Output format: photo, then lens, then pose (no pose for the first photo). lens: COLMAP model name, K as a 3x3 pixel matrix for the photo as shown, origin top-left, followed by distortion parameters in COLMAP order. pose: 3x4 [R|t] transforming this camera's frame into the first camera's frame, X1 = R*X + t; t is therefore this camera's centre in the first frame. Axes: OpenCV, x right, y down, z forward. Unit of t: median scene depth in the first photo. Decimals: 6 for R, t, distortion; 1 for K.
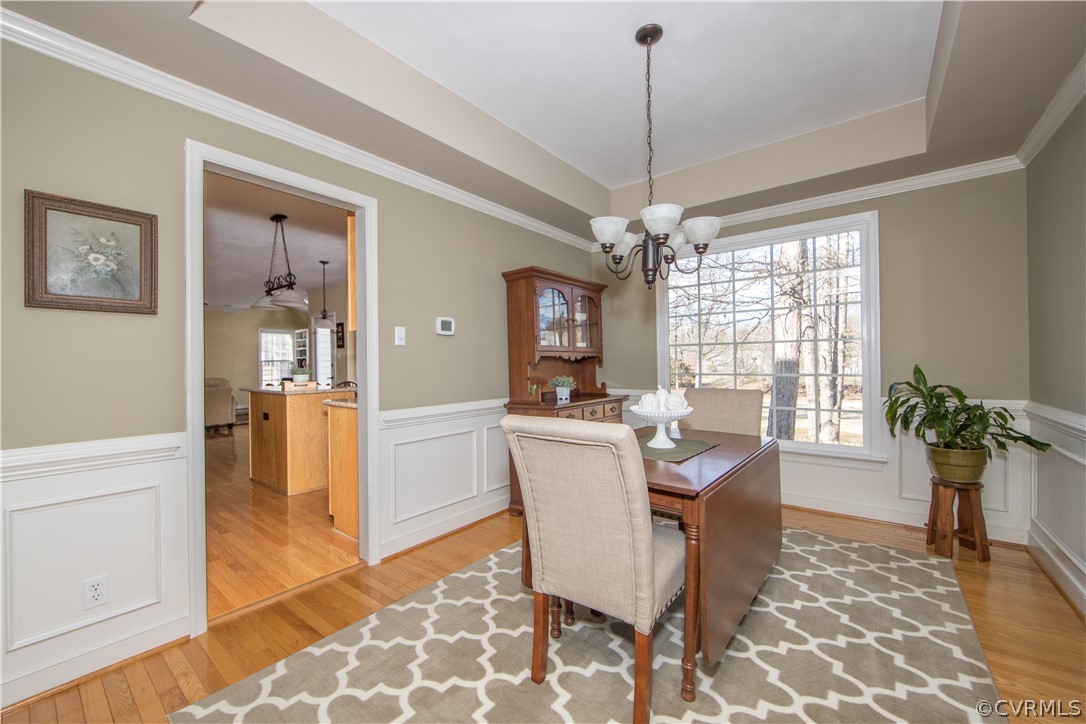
lens RADIAL K [[433.2, 0, 538.8], [0, 433.2, 368.7], [0, 0, 1]] dist [-0.010741, 0.001892]
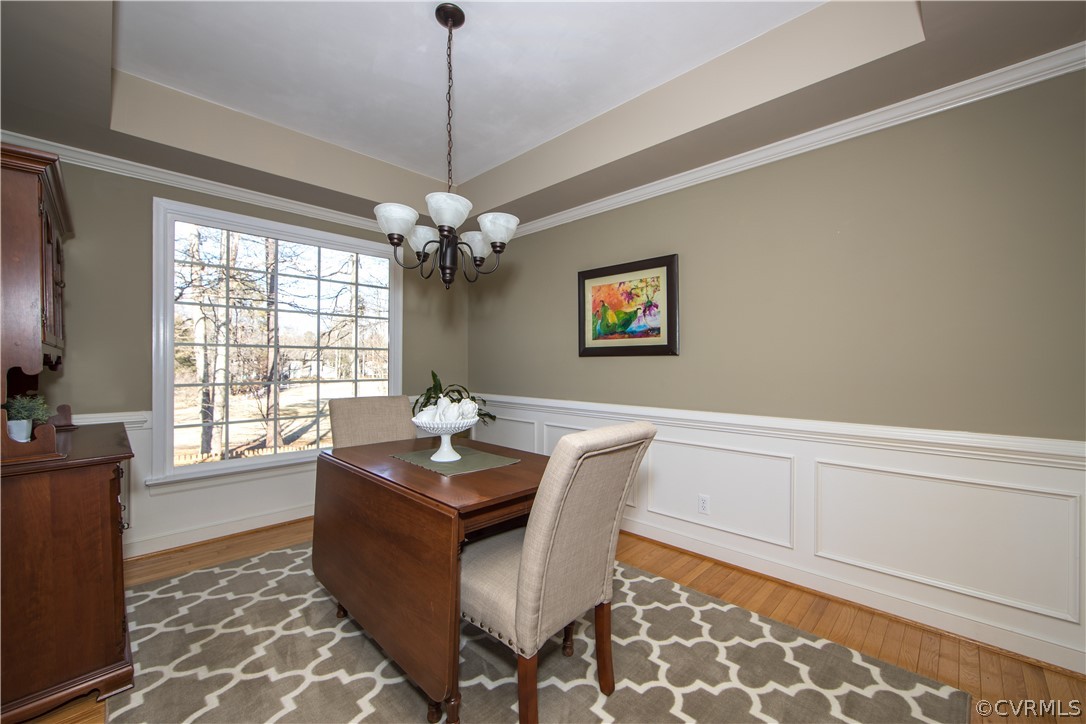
lens RADIAL K [[433.2, 0, 542.9], [0, 433.2, 366.6], [0, 0, 1]] dist [-0.010741, 0.001892]
pose [[0.104215, 0.006915, 0.994531, -0.625105], [0.014530, 0.999859, -0.008475, -0.006660], [-0.994449, 0.015334, 0.104100, 0.683842]]
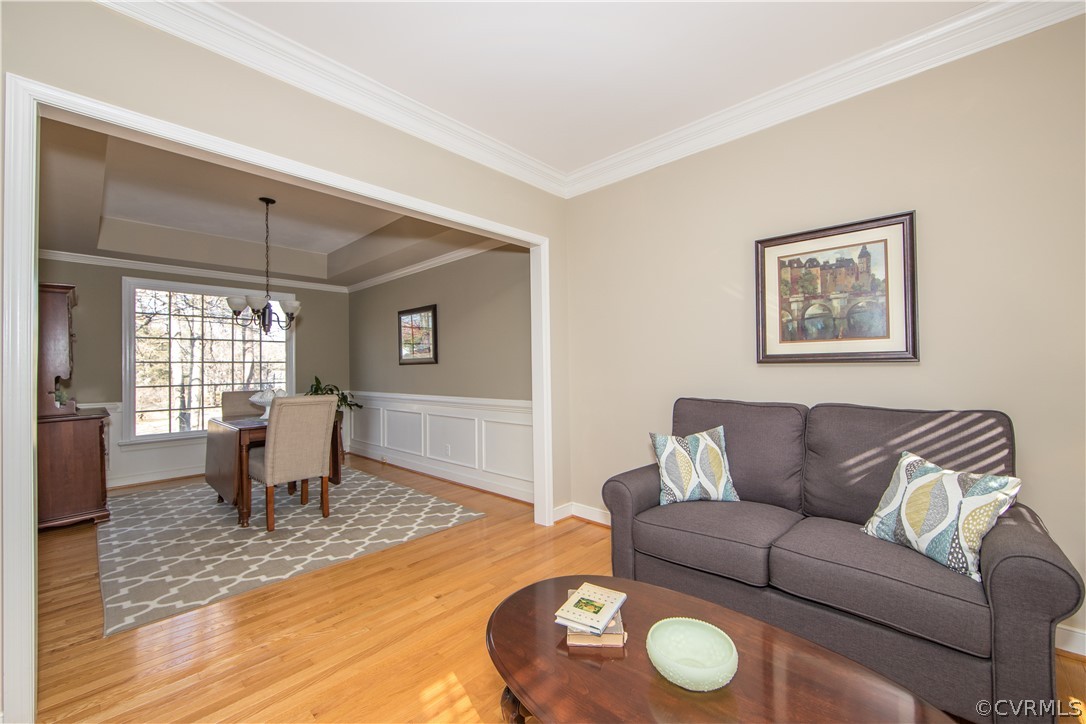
lens RADIAL K [[433.2, 0, 545.0], [0, 433.2, 365.2], [0, 0, 1]] dist [-0.010741, 0.001892]
pose [[0.082118, 0.018342, 0.996454, -1.484242], [0.033679, 0.999209, -0.021169, 0.029126], [-0.996053, 0.035297, 0.081436, -0.357650]]
